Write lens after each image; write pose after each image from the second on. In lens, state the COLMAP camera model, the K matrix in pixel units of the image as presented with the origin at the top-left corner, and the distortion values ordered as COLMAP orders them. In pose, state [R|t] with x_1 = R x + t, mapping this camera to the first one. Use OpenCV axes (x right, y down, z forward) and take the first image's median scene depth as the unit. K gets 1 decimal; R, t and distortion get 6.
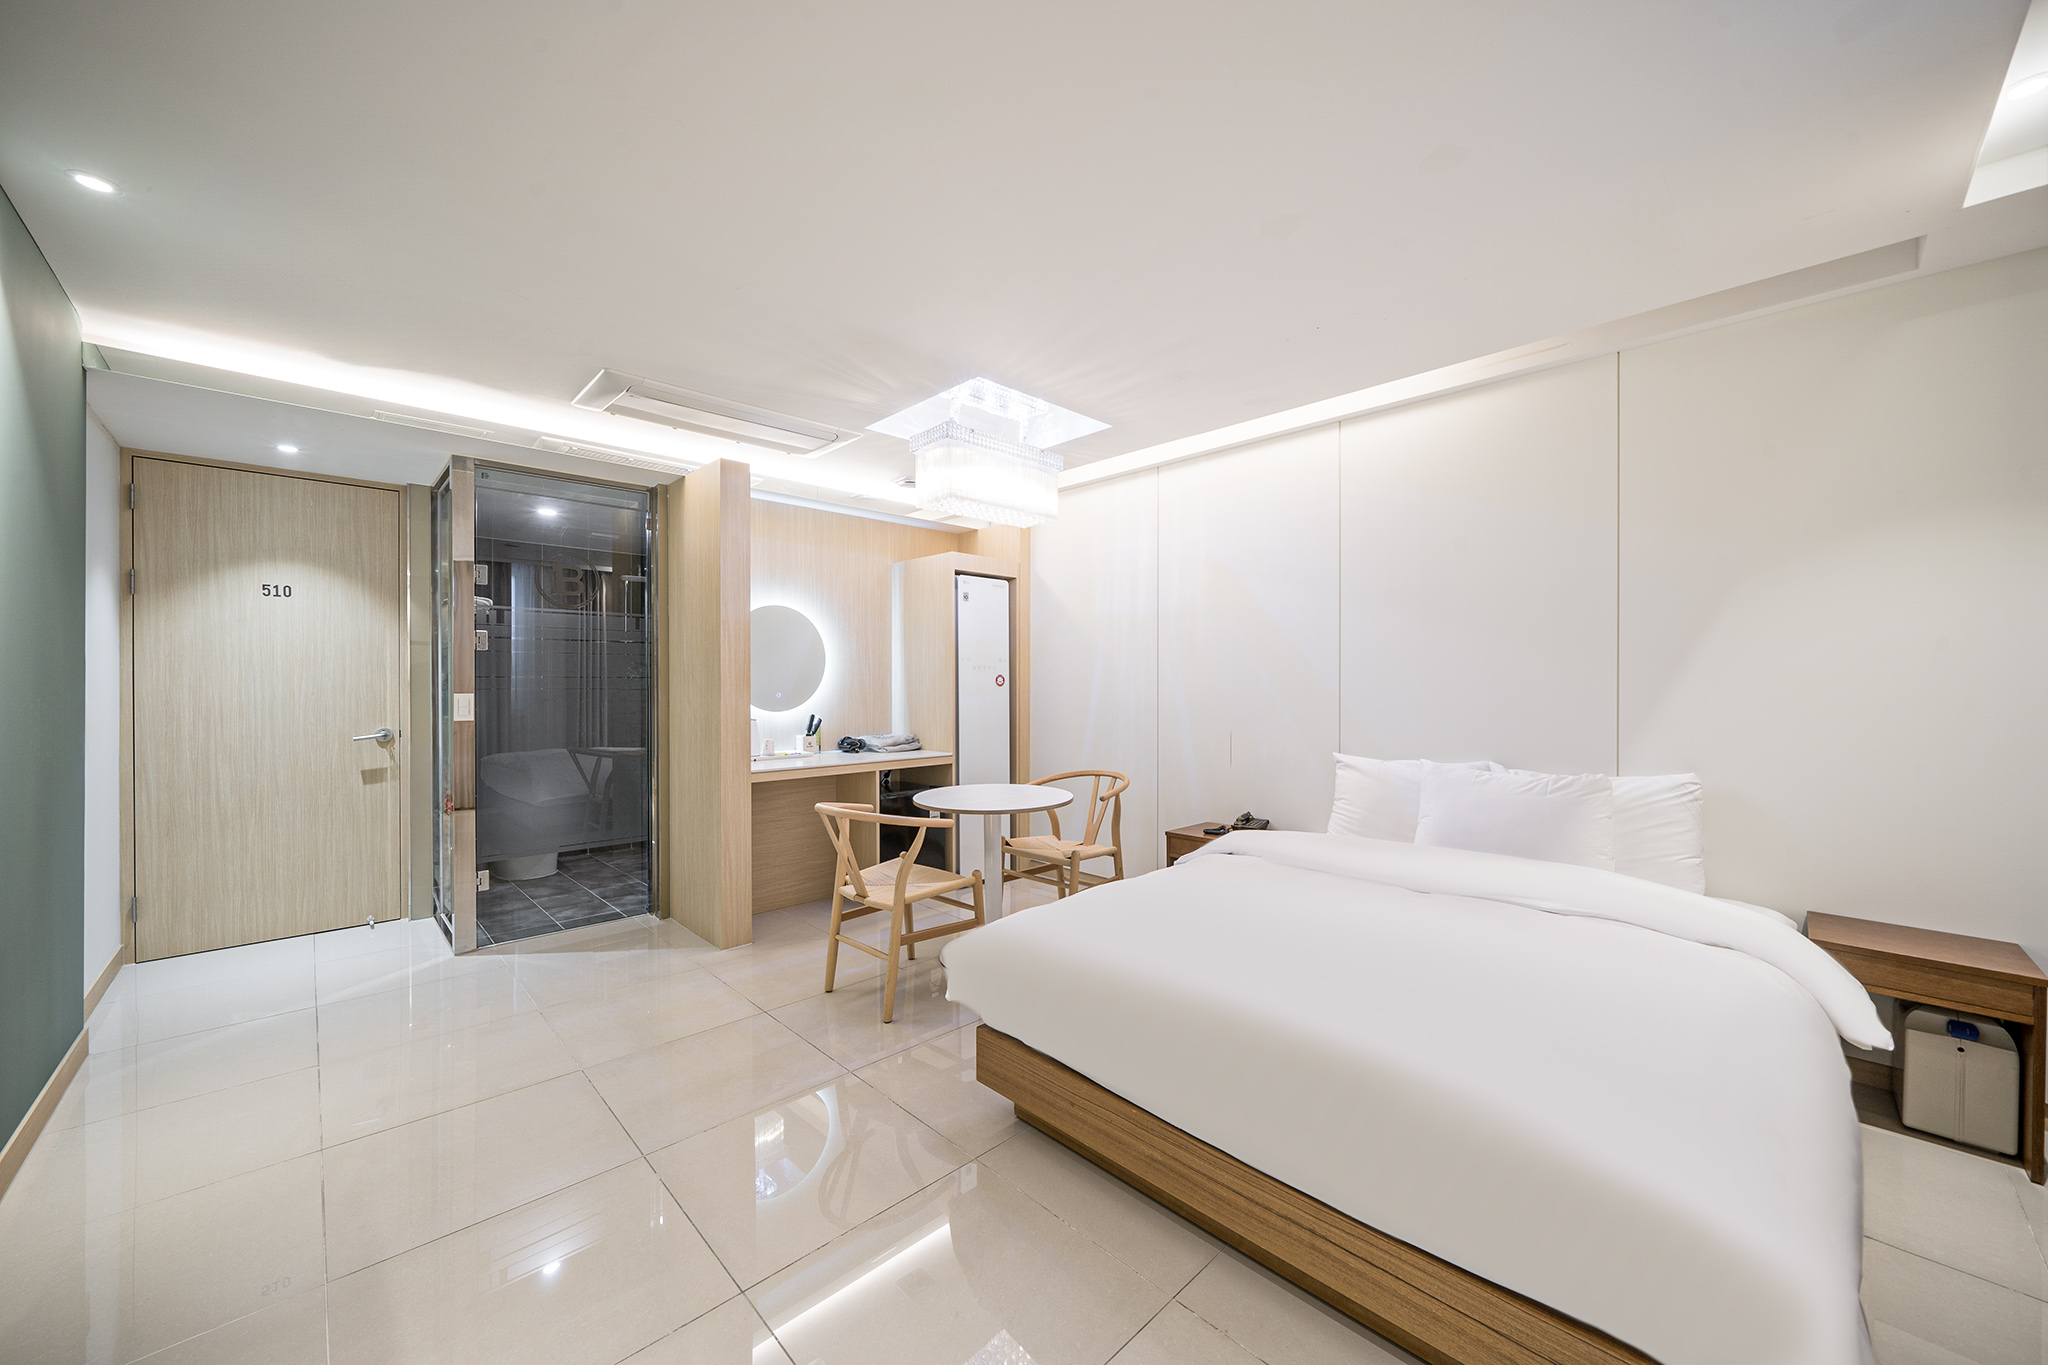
lens RADIAL K [[757.2, 0, 993.9], [0, 757.2, 680.2], [0, 0, 1]] dist [-0.000928, -0.000080]
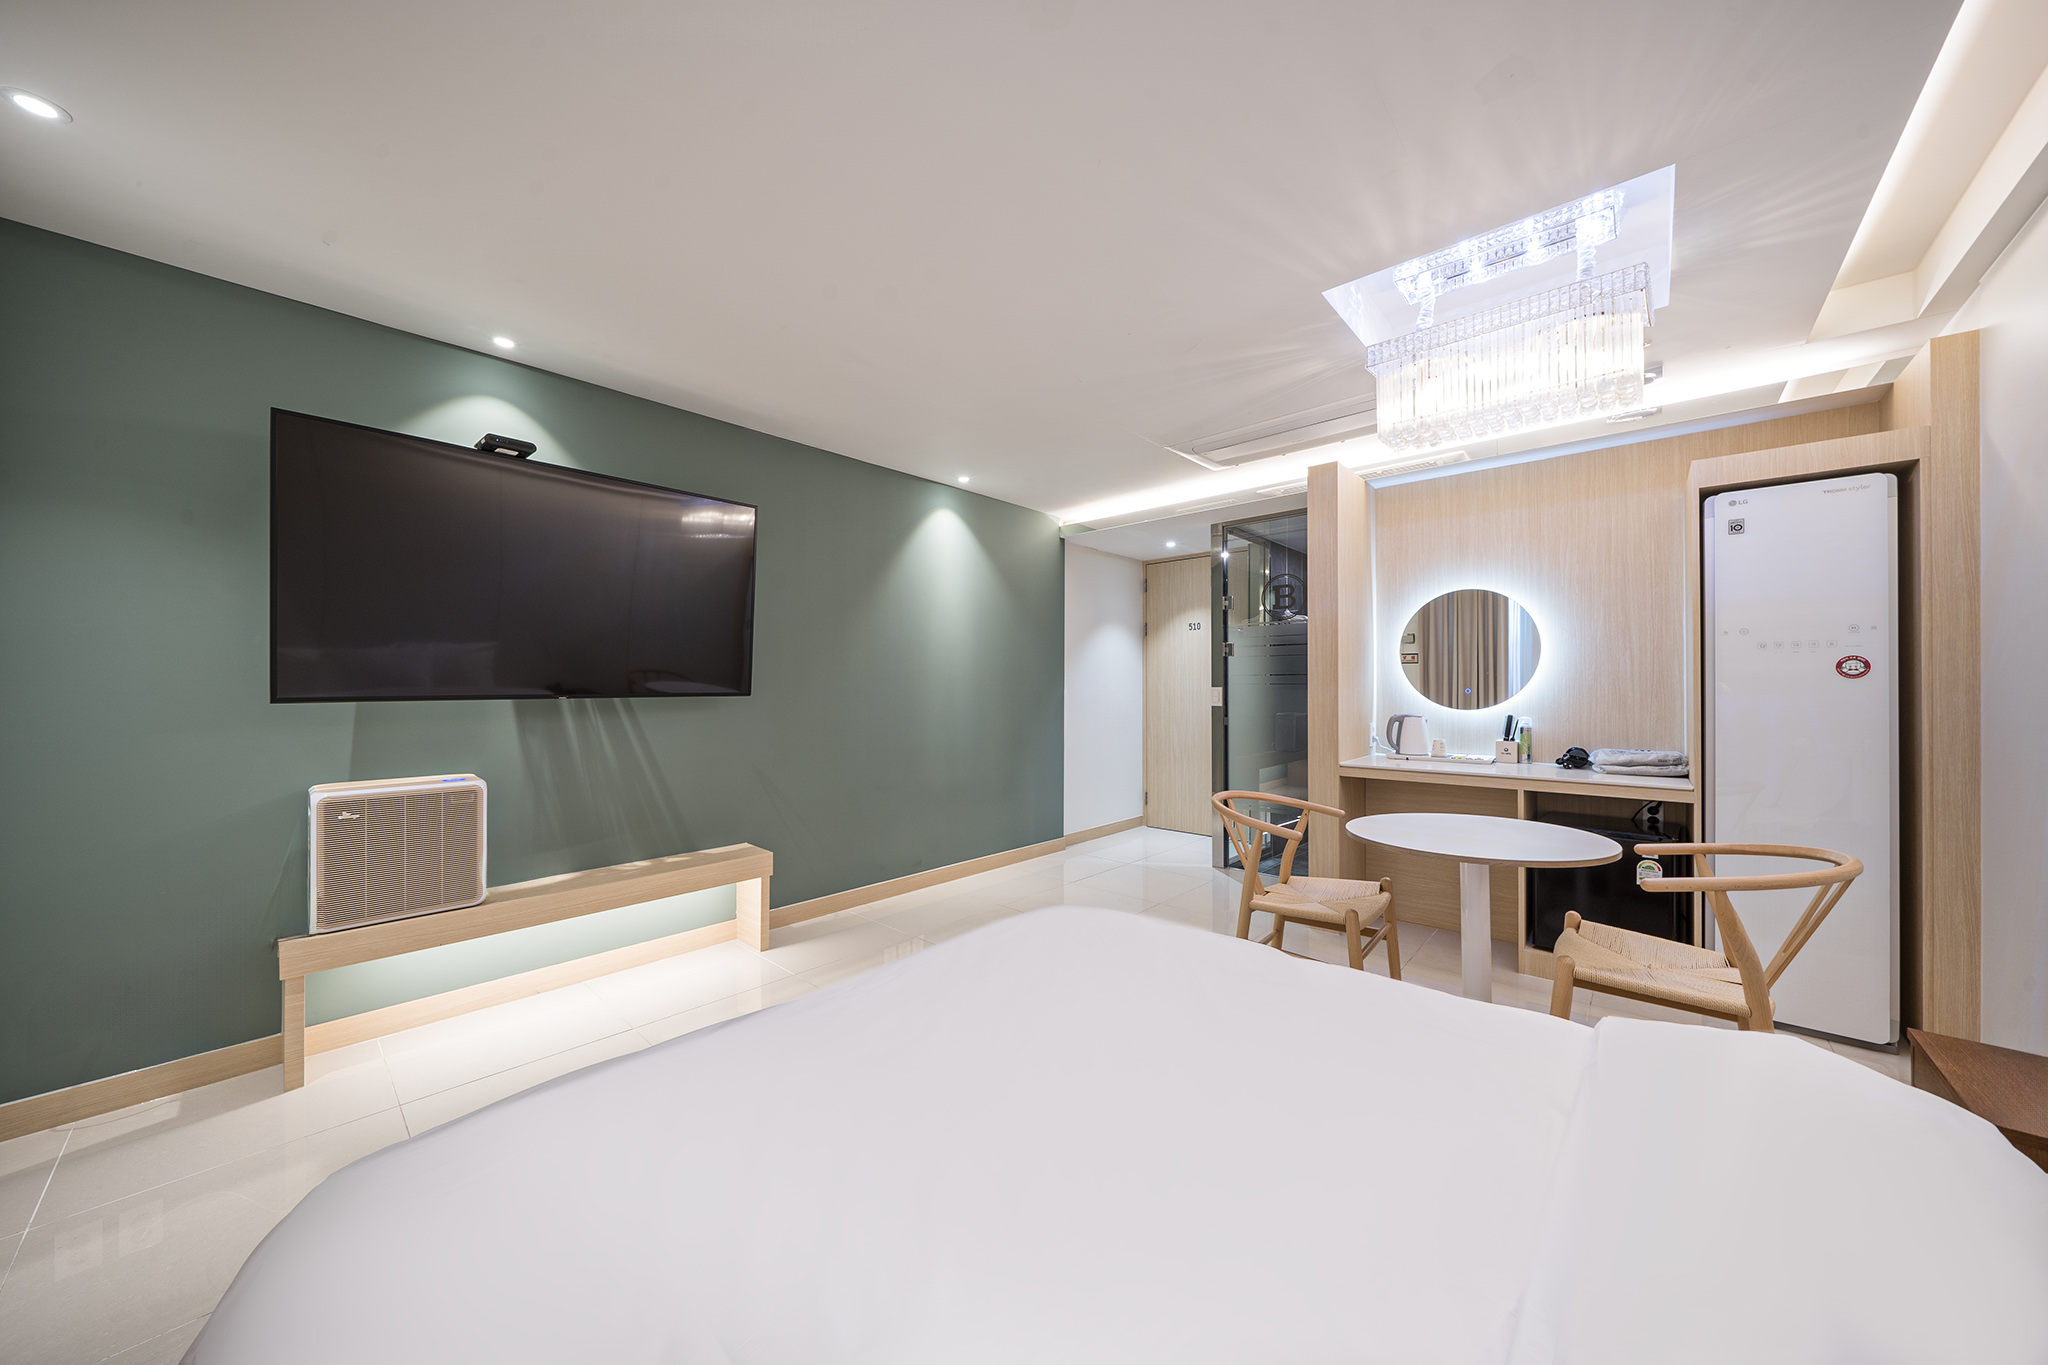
lens RADIAL K [[696.7, 0, 1042.9], [0, 696.7, 688.6], [0, 0, 1]] dist [-0.000246, -0.000007]
pose [[0.099809, 0.000745, -0.995006, 0.567924], [0.001682, 0.999998, 0.000917, 0.018323], [0.995005, -0.001766, 0.099807, 0.513211]]
